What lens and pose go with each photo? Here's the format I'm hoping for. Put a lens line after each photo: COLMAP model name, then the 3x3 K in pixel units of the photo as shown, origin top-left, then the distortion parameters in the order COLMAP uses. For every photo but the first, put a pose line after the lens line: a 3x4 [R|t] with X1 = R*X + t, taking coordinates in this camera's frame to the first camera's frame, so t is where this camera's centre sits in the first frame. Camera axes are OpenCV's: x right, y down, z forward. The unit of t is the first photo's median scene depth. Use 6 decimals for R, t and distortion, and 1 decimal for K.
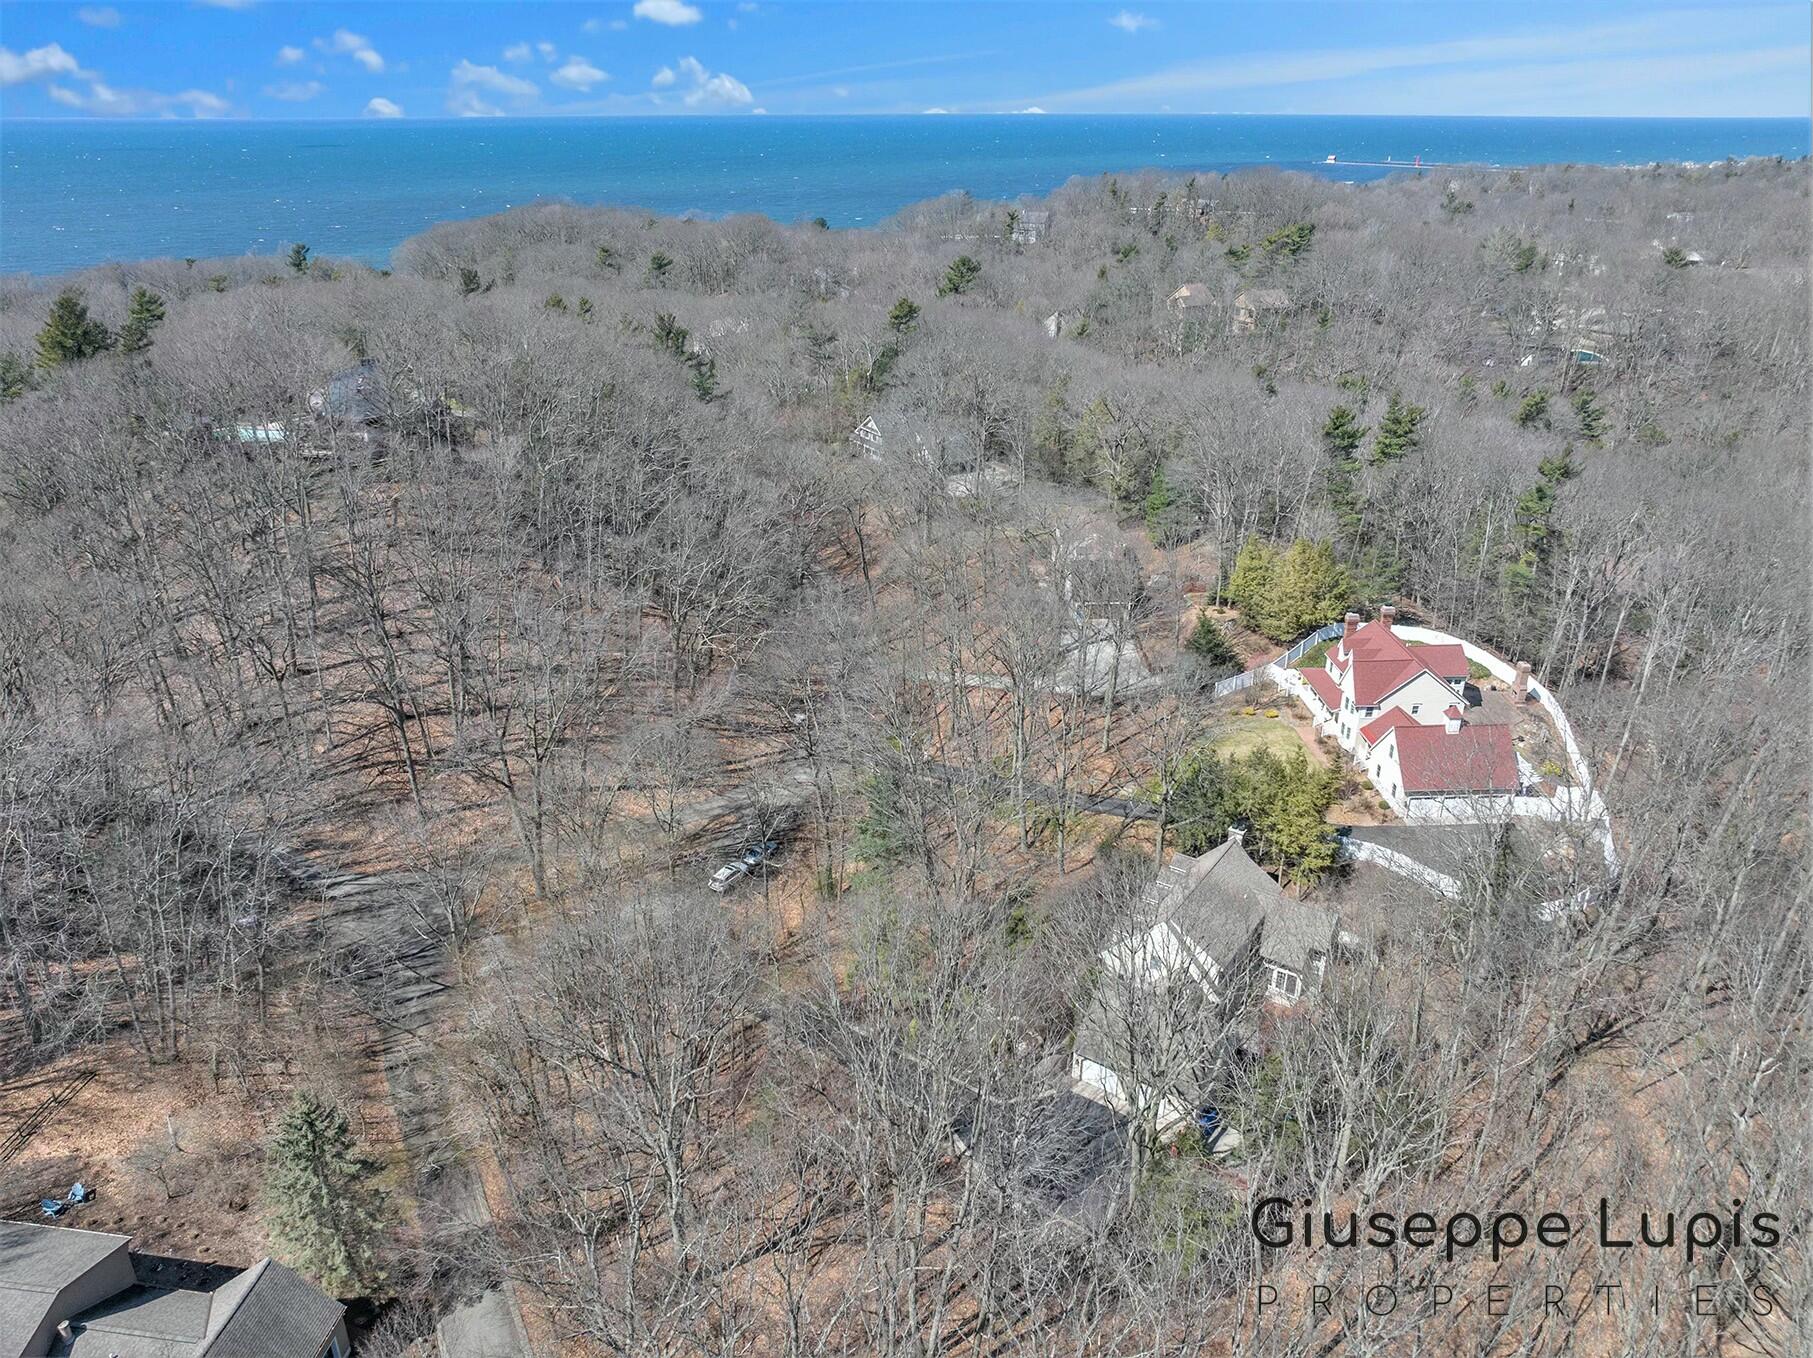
lens RADIAL K [[1227.2, 0, 906.5], [0, 1227.2, 679.0], [0, 0, 1]] dist [-0.025564, -0.008006]
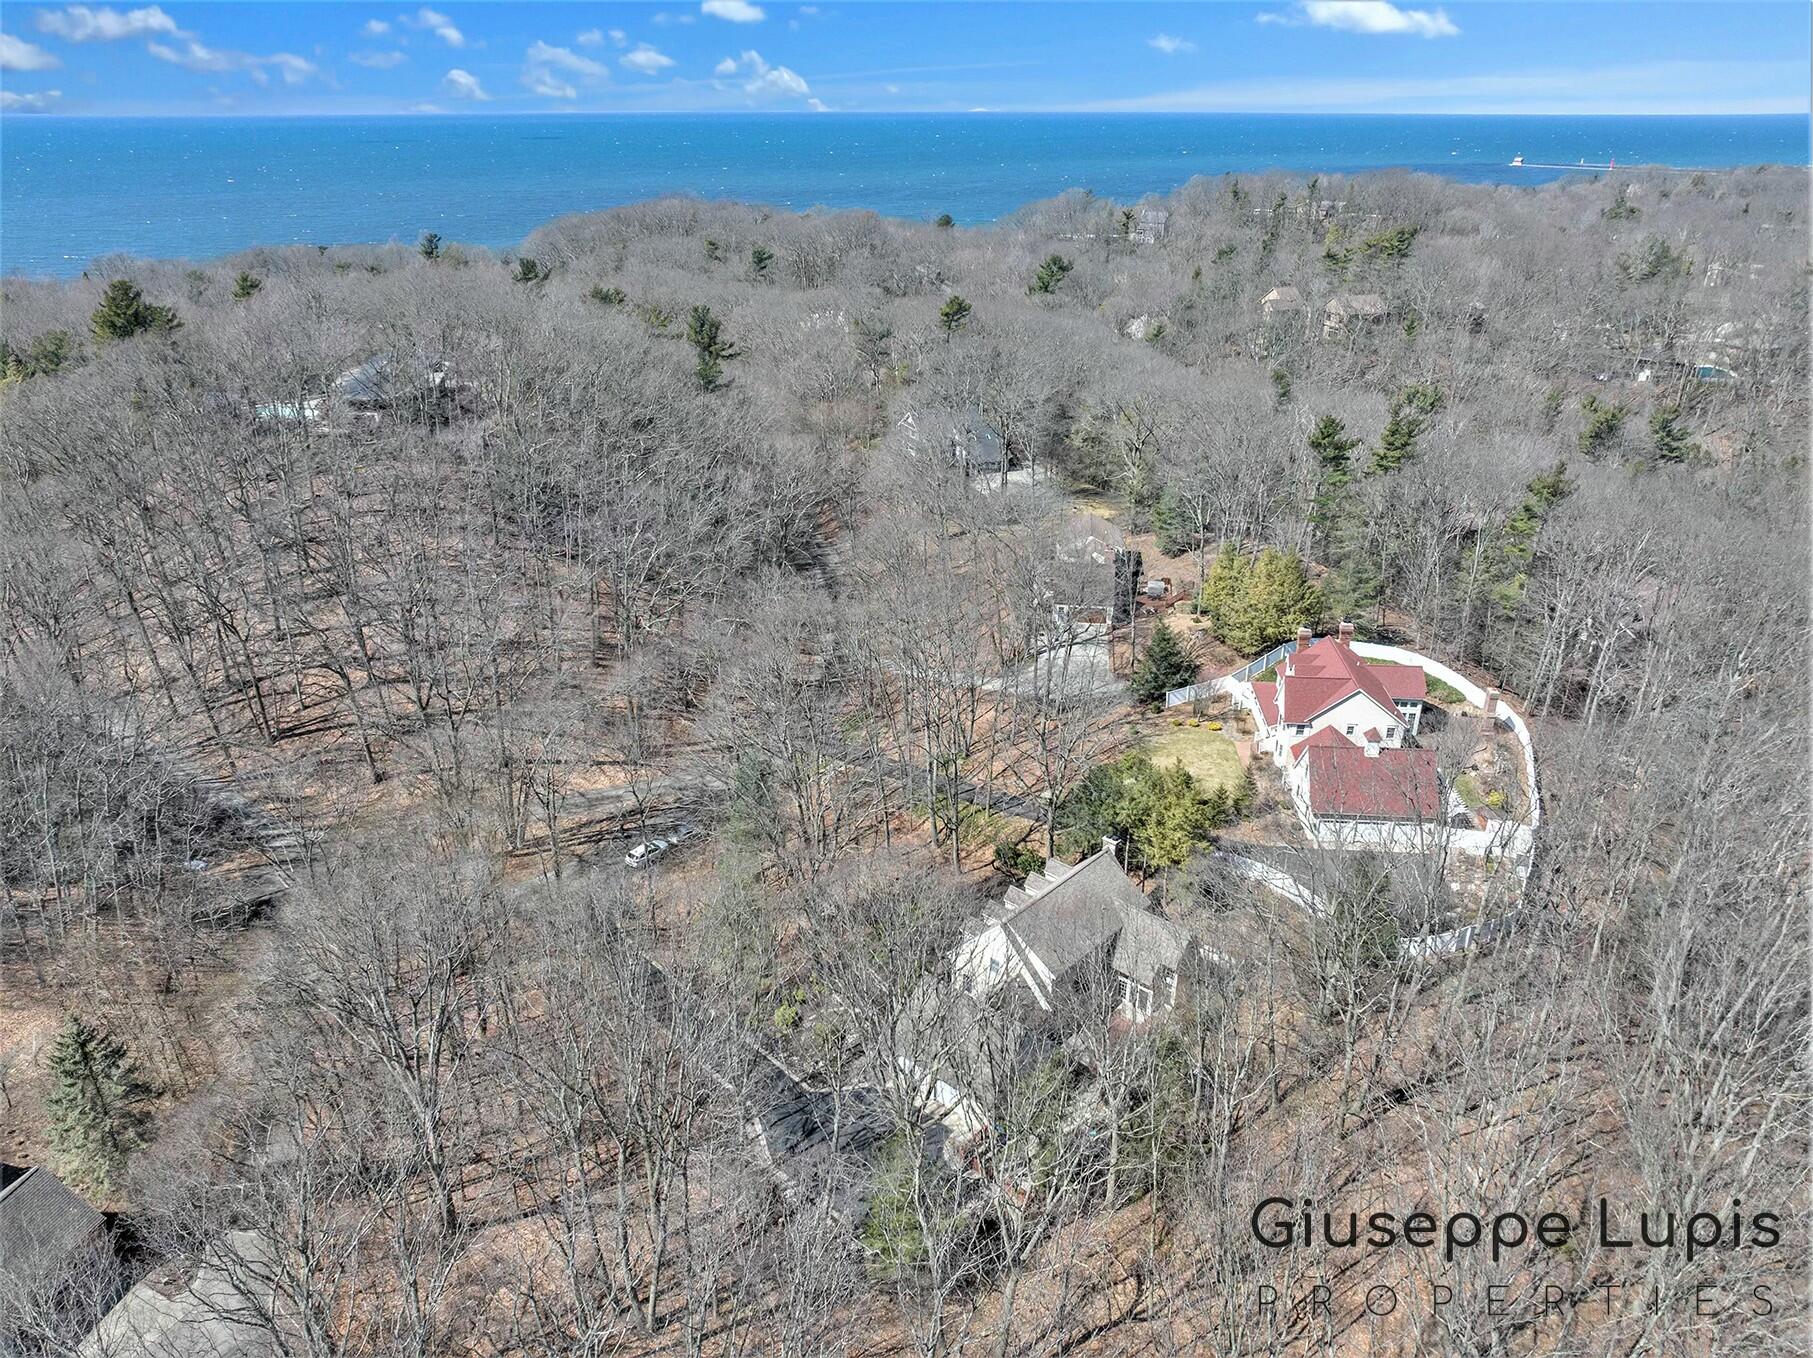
lens RADIAL K [[1230.8, 0, 934.3], [0, 1230.8, 676.8], [0, 0, 1]] dist [-0.050438, 0.039776]
pose [[0.992914, 0.052080, -0.106818, 0.161683], [-0.051999, 0.998641, 0.003541, -0.002816], [0.106857, 0.002038, 0.994272, 0.000736]]
